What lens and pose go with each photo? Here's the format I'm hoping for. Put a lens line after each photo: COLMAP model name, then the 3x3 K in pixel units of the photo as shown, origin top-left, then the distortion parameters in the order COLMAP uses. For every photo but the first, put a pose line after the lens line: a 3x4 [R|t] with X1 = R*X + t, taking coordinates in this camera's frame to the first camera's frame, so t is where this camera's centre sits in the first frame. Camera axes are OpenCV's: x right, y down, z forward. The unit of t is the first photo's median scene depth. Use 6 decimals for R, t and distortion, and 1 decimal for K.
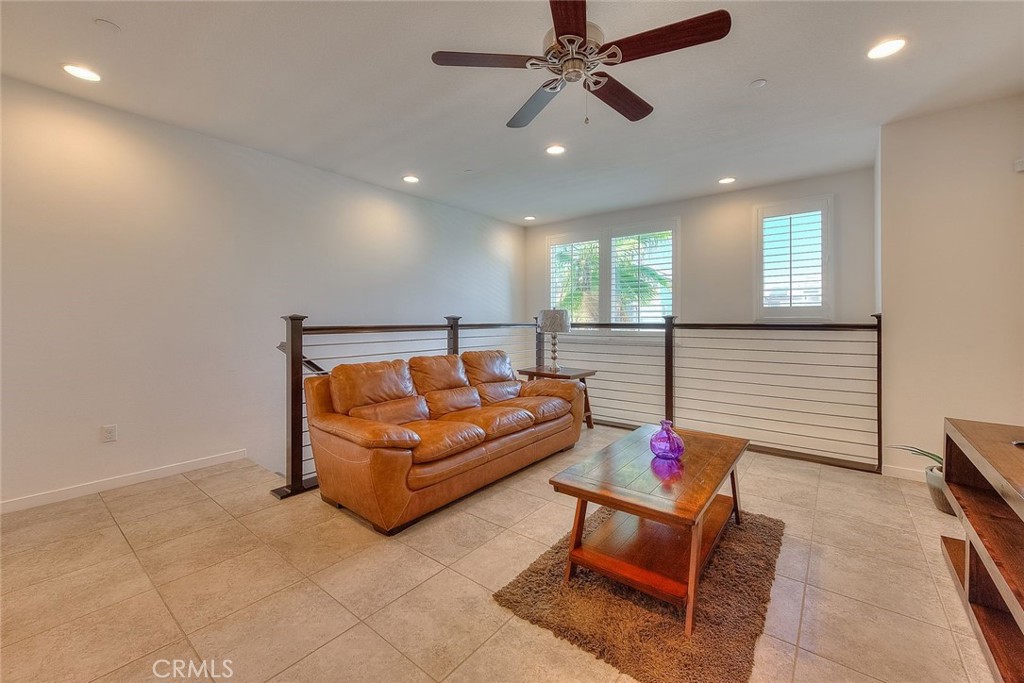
lens RADIAL K [[412.7, 0, 514.6], [0, 412.7, 317.0], [0, 0, 1]] dist [0.002138, 0.000093]
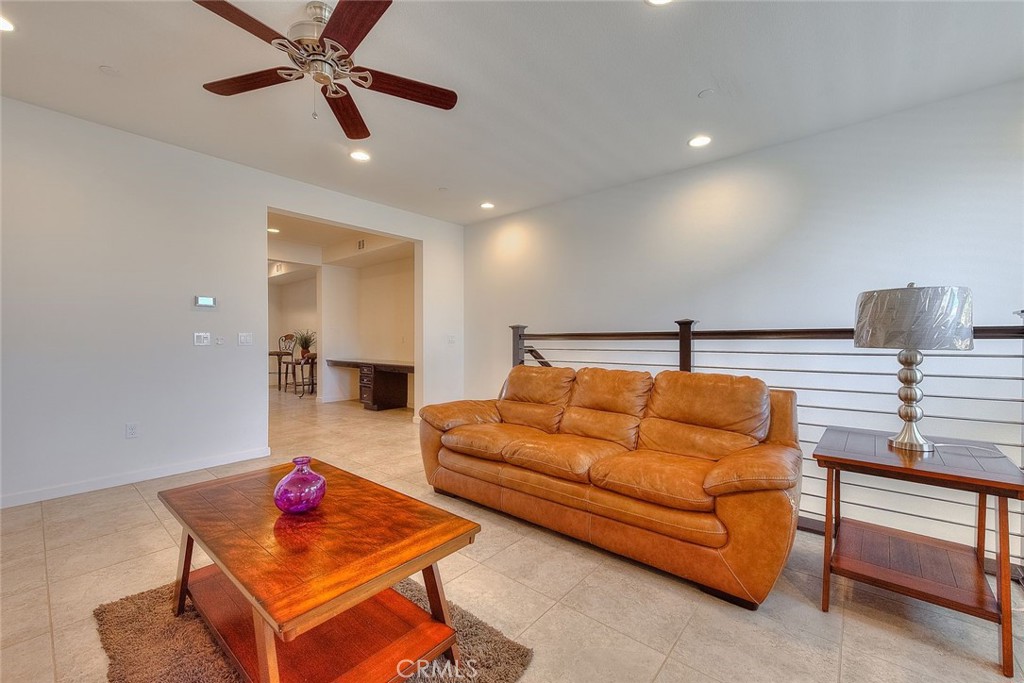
lens RADIAL K [[411.5, 0, 512.0], [0, 411.5, 341.5], [0, 0, 1]] dist [0.000444, -0.000037]
pose [[-0.023658, 0.006610, -0.999698, 0.584325], [0.005702, 0.999963, 0.006476, 0.029798], [0.999704, -0.005547, -0.023695, 0.761212]]
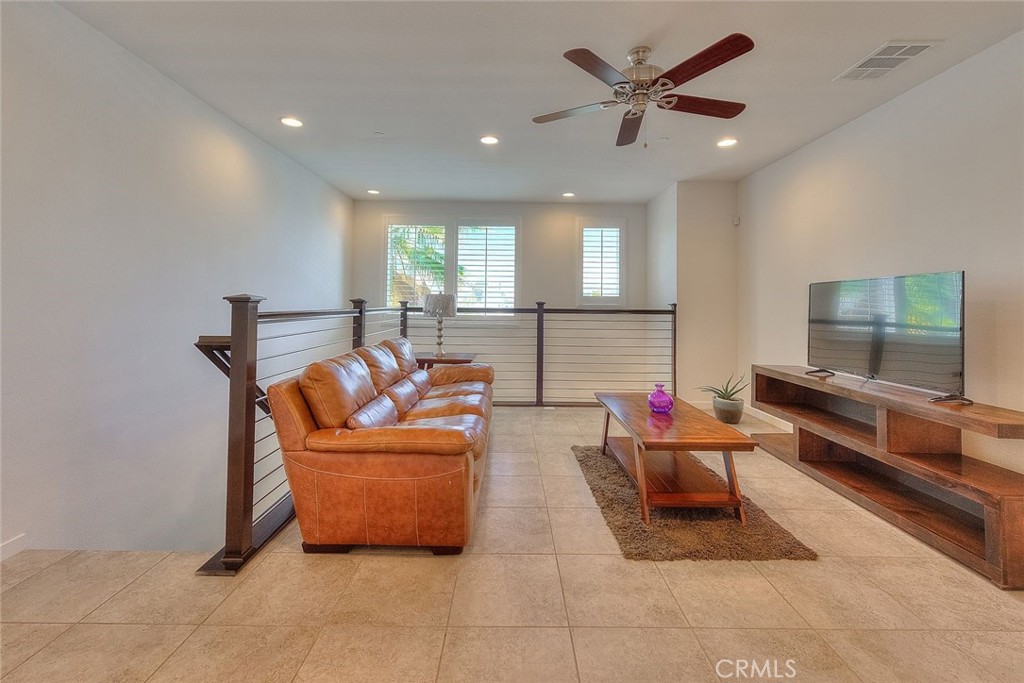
lens RADIAL K [[417.1, 0, 510.0], [0, 417.1, 292.8], [0, 0, 1]] dist [0.000380, -0.000166]
pose [[0.780555, 0.027208, 0.624494, -0.471882], [-0.016307, 0.999599, -0.023168, -0.000536], [-0.624874, 0.007901, 0.780686, 0.145914]]
